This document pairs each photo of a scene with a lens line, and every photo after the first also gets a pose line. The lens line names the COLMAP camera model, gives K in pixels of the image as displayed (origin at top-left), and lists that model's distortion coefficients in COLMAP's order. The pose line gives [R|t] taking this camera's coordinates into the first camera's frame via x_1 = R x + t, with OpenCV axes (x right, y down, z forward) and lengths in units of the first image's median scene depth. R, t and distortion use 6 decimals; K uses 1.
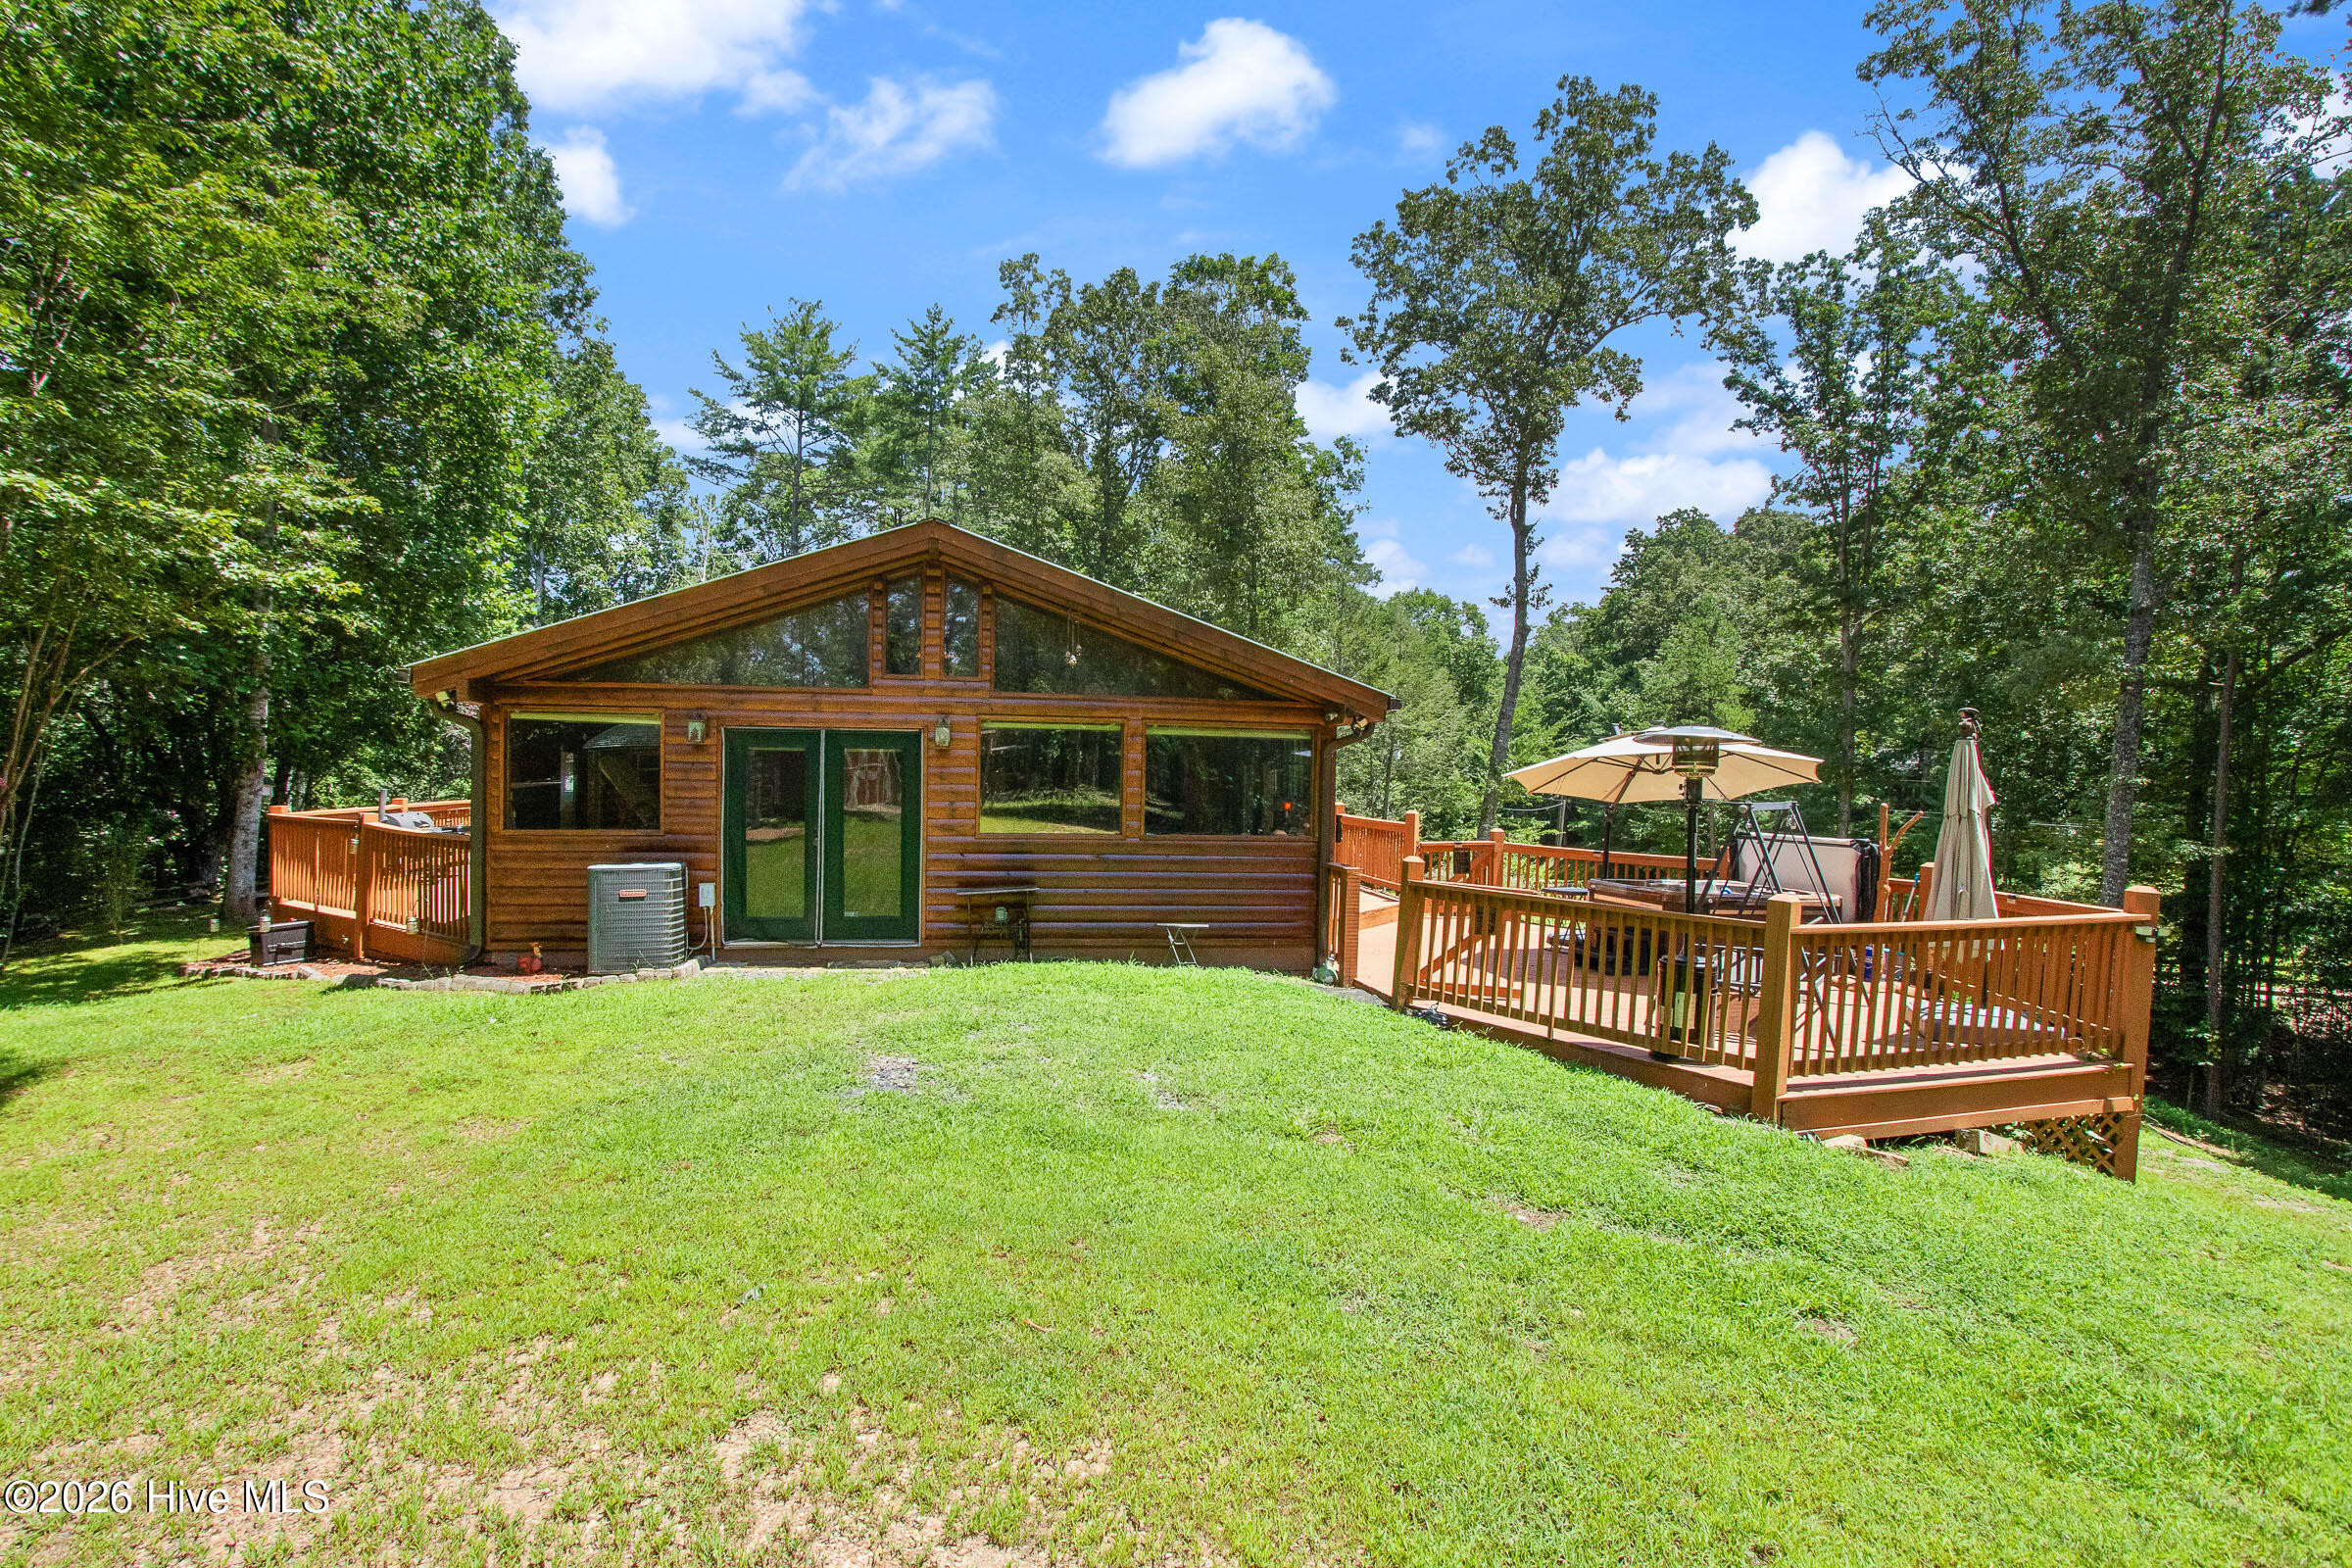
lens RADIAL K [[1090.0, 0, 1160.7], [0, 1090.0, 788.4], [0, 0, 1]] dist [0.000153, -0.000491]
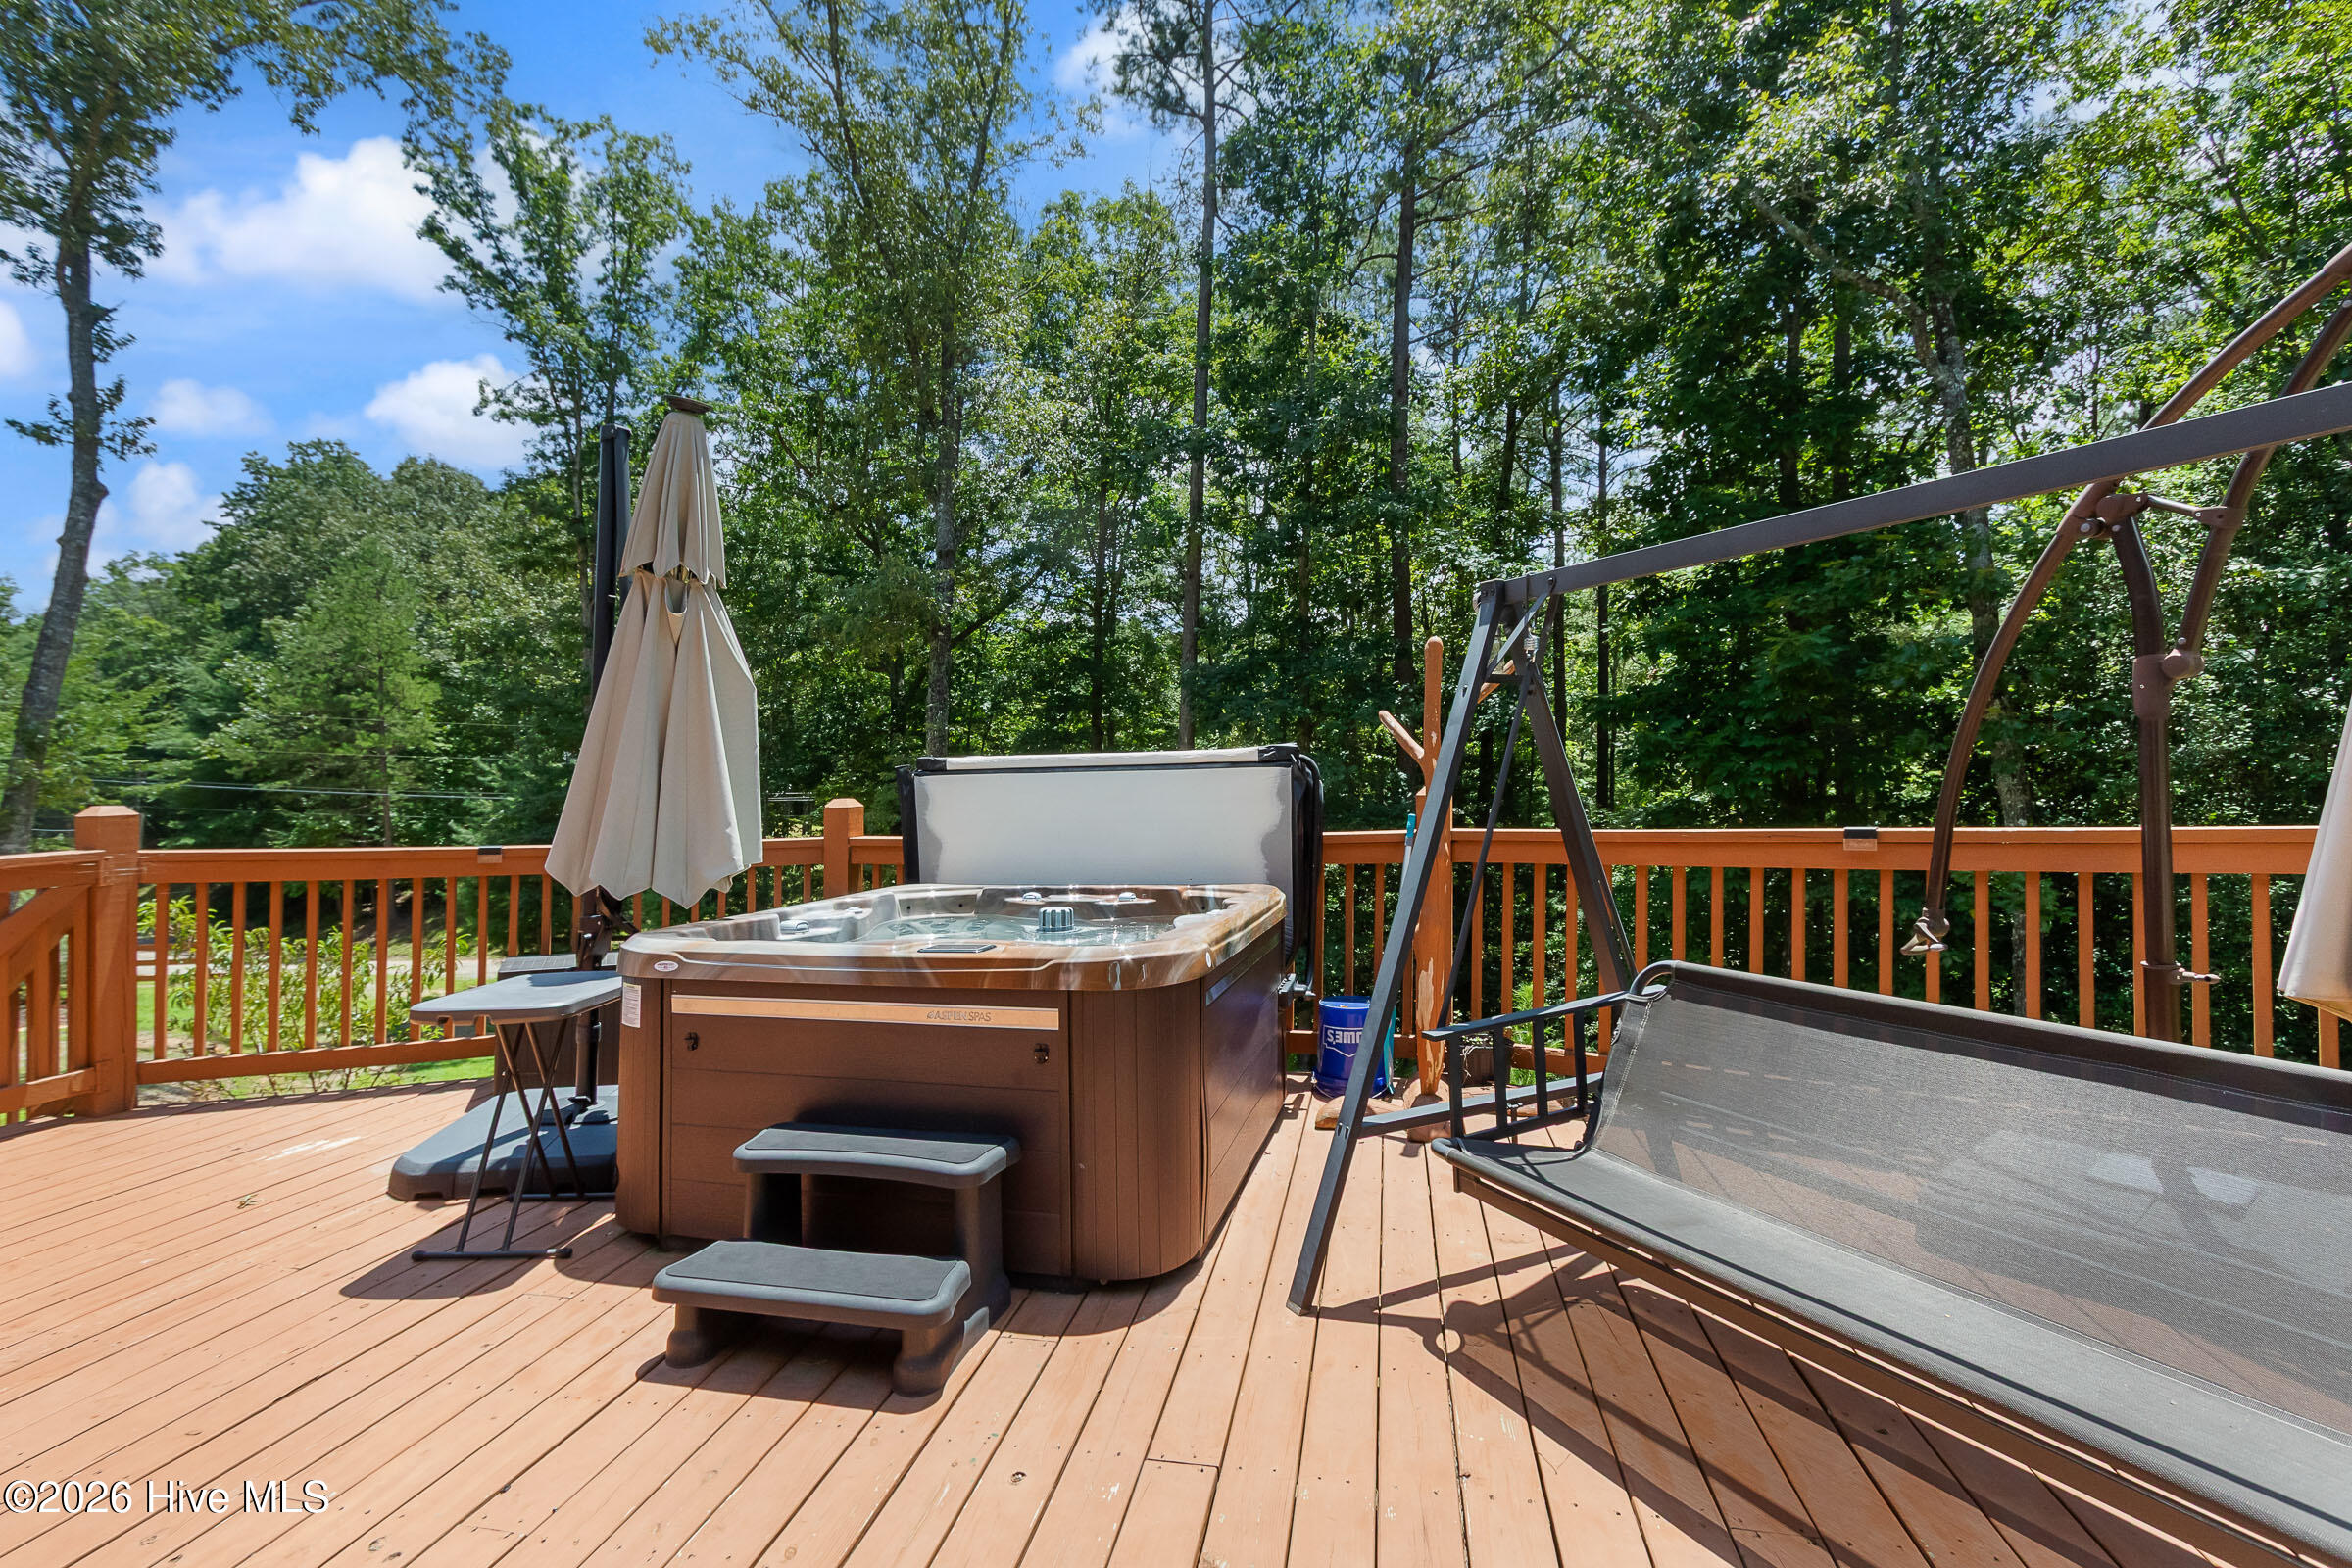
lens RADIAL K [[1147.2, 0, 1118.3], [0, 1147.2, 734.4], [0, 0, 1]] dist [0.000411, 0.007470]
pose [[0.486946, 0.001283, 0.873431, 0.062109], [0.041614, 0.998829, -0.024667, 0.013335], [-0.872440, 0.048359, 0.486322, 0.221485]]
